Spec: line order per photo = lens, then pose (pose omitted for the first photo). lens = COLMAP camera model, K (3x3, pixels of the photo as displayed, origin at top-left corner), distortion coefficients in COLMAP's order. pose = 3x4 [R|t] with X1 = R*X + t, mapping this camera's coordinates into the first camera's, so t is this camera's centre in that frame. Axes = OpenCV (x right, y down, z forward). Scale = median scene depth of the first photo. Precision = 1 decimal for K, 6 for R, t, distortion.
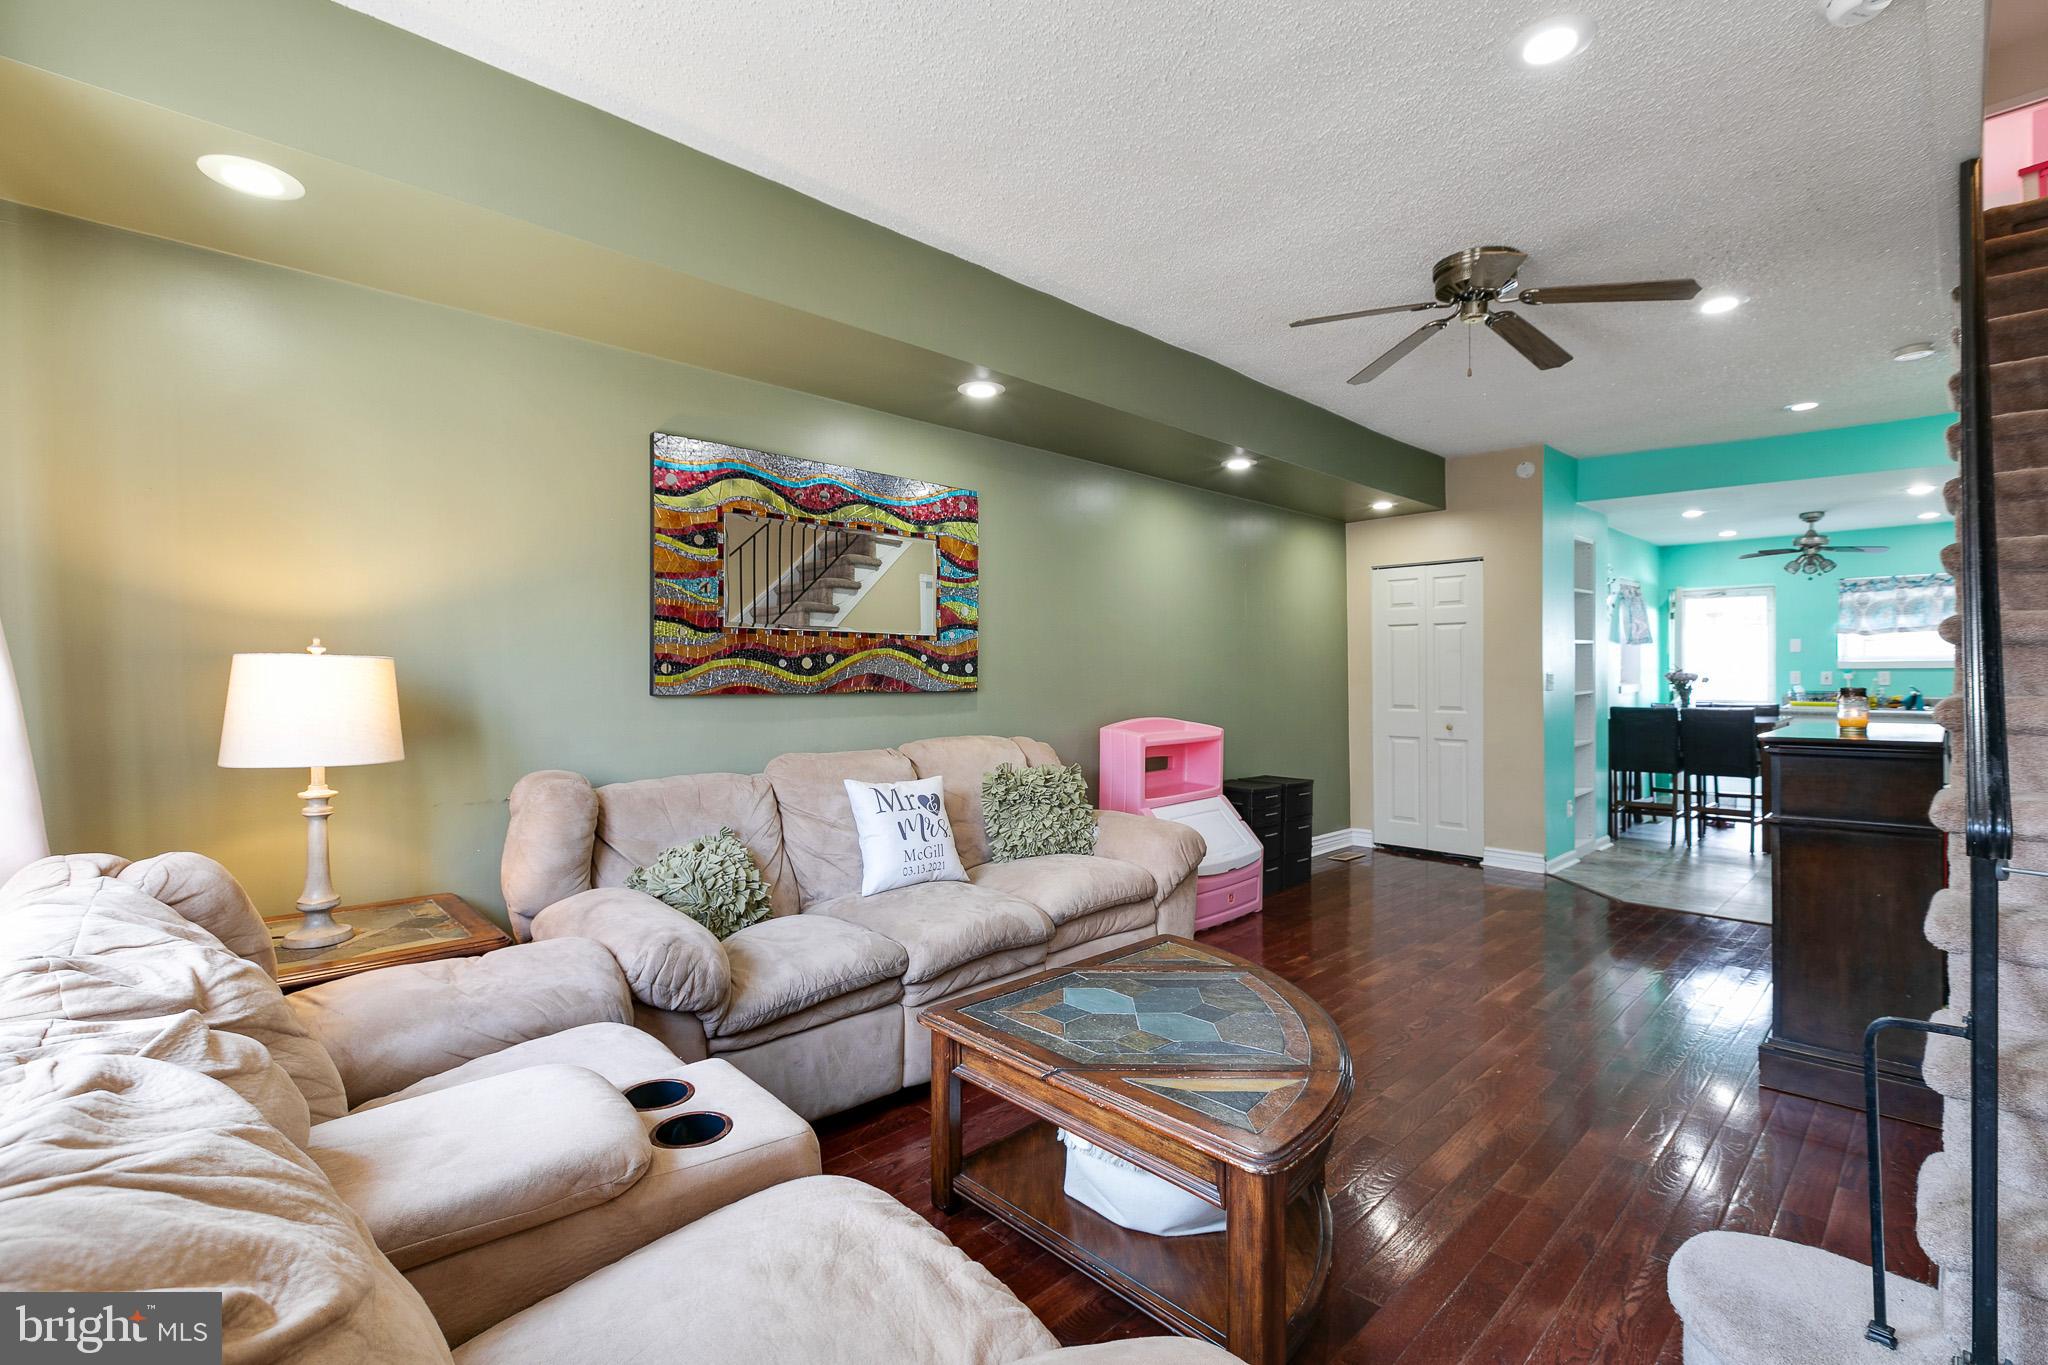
lens RADIAL K [[905.7, 0, 1028.4], [0, 905.7, 678.6], [0, 0, 1]] dist [0.000963, -0.000123]
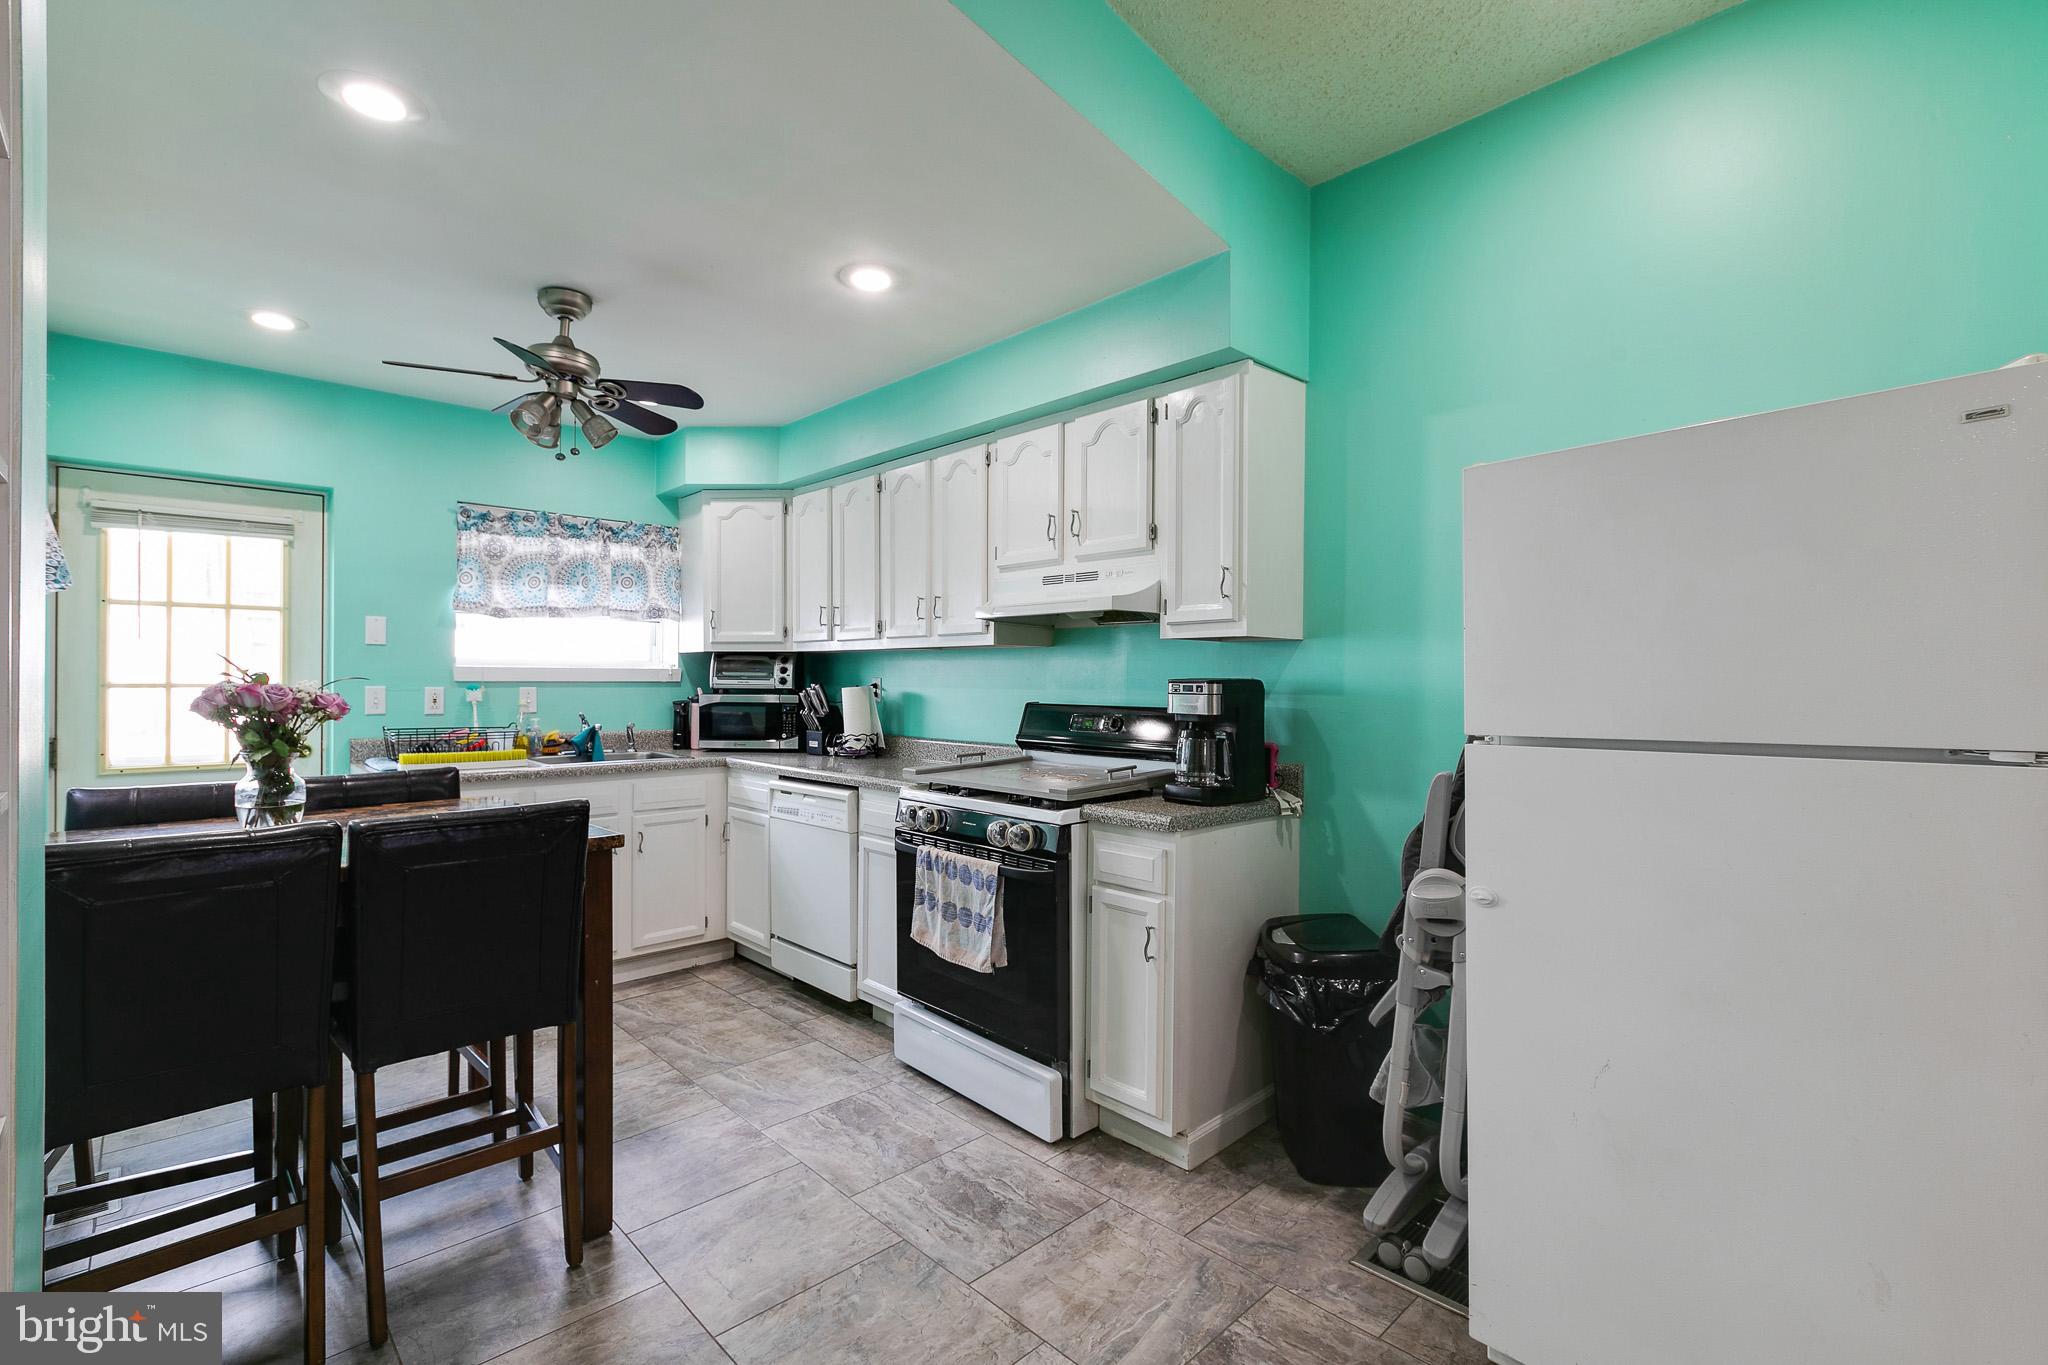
lens RADIAL K [[905.7, 0, 1028.4], [0, 905.7, 678.6], [0, 0, 1]] dist [0.000963, -0.000123]
pose [[0.019652, 0.006664, 0.999785, 0.415545], [-0.000810, 0.999978, -0.006650, -0.009460], [-0.999807, -0.000679, 0.019657, 0.695808]]
